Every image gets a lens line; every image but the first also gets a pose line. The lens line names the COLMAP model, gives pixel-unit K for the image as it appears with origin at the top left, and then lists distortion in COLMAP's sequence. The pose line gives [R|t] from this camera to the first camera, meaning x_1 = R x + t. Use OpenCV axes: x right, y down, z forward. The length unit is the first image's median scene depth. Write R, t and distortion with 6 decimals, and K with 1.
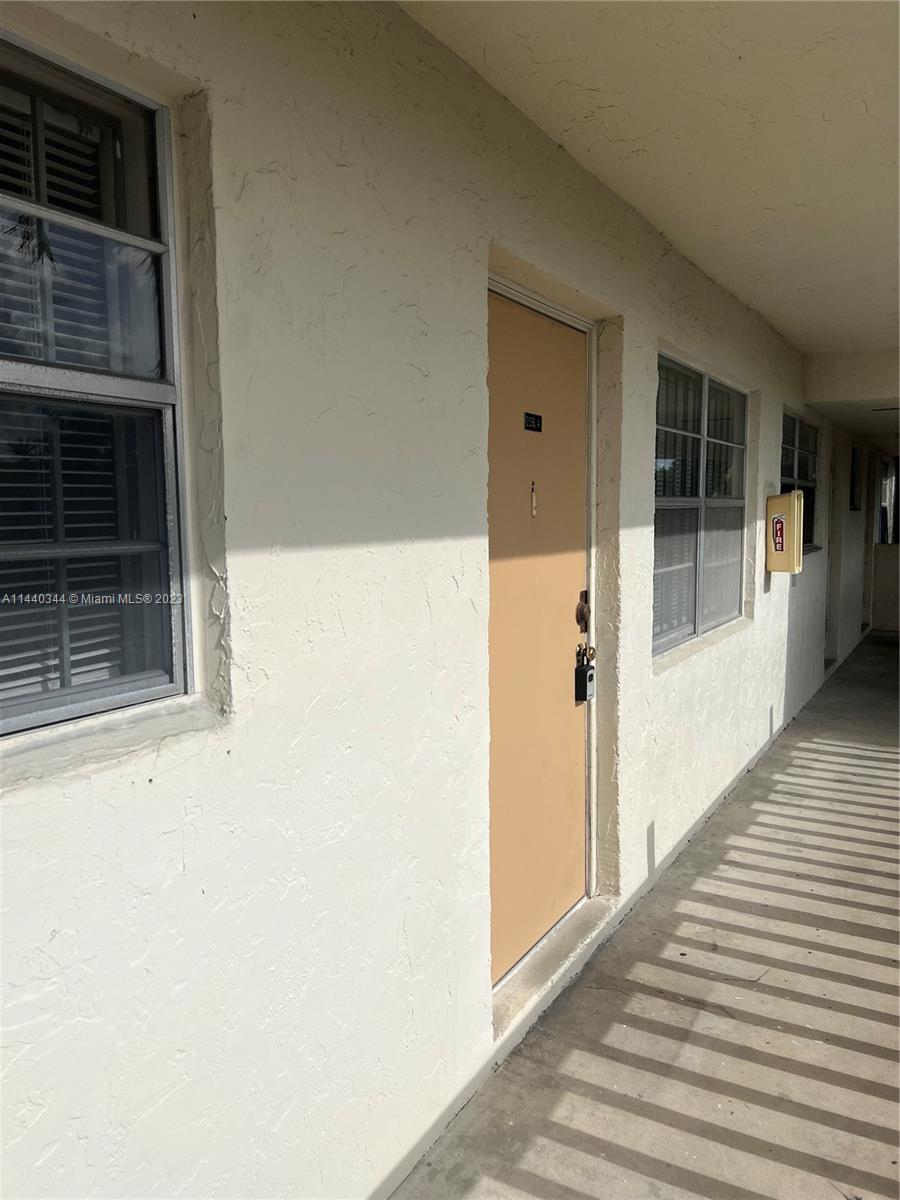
lens RADIAL K [[898.4, 0, 453.2], [0, 898.4, 604.9], [0, 0, 1]] dist [0.019071, -0.007963]
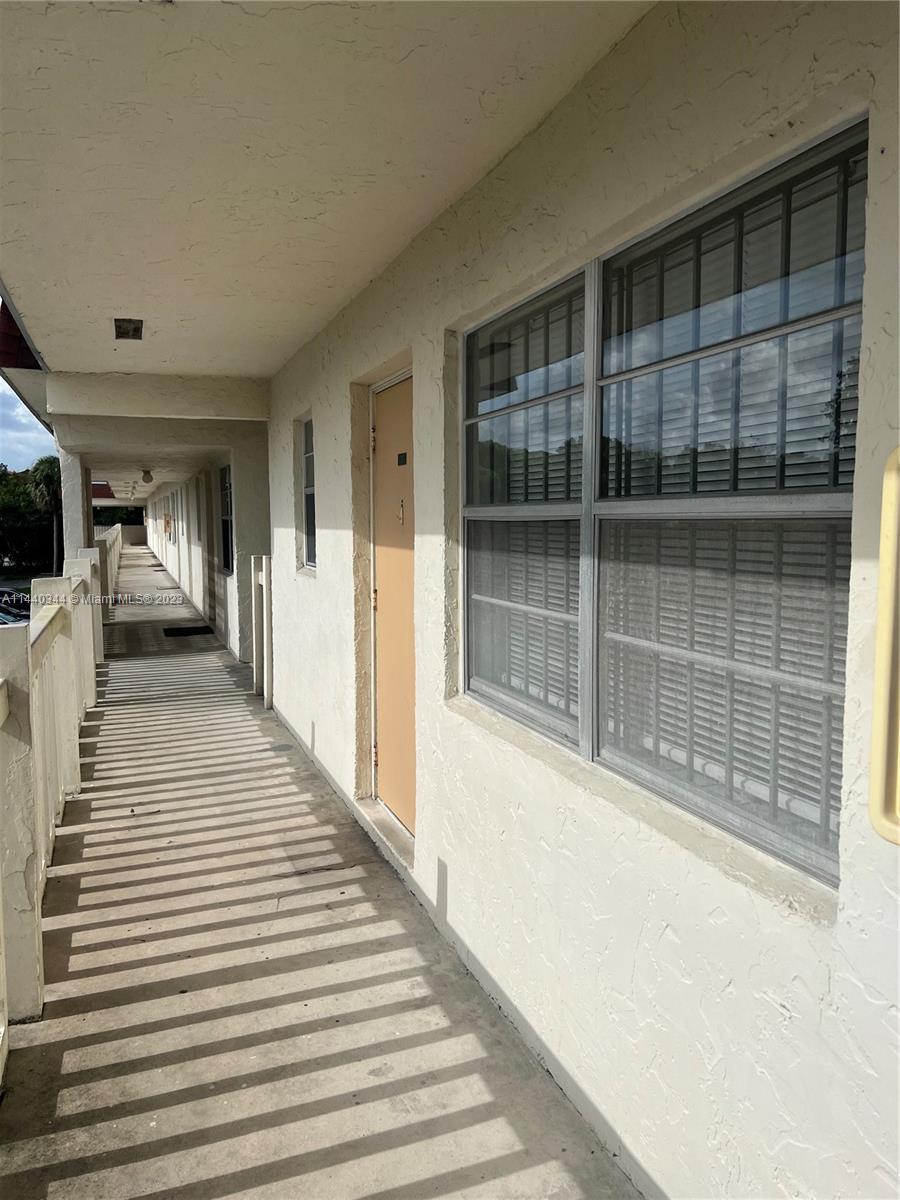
lens RADIAL K [[898.4, 0, 453.3], [0, 898.4, 594.9], [0, 0, 1]] dist [0.019071, -0.007963]
pose [[-0.643727, 0.088054, -0.760172, 1.106713], [-0.062065, 0.984078, 0.166547, -0.223003], [0.762734, 0.154391, -0.628013, 1.928501]]
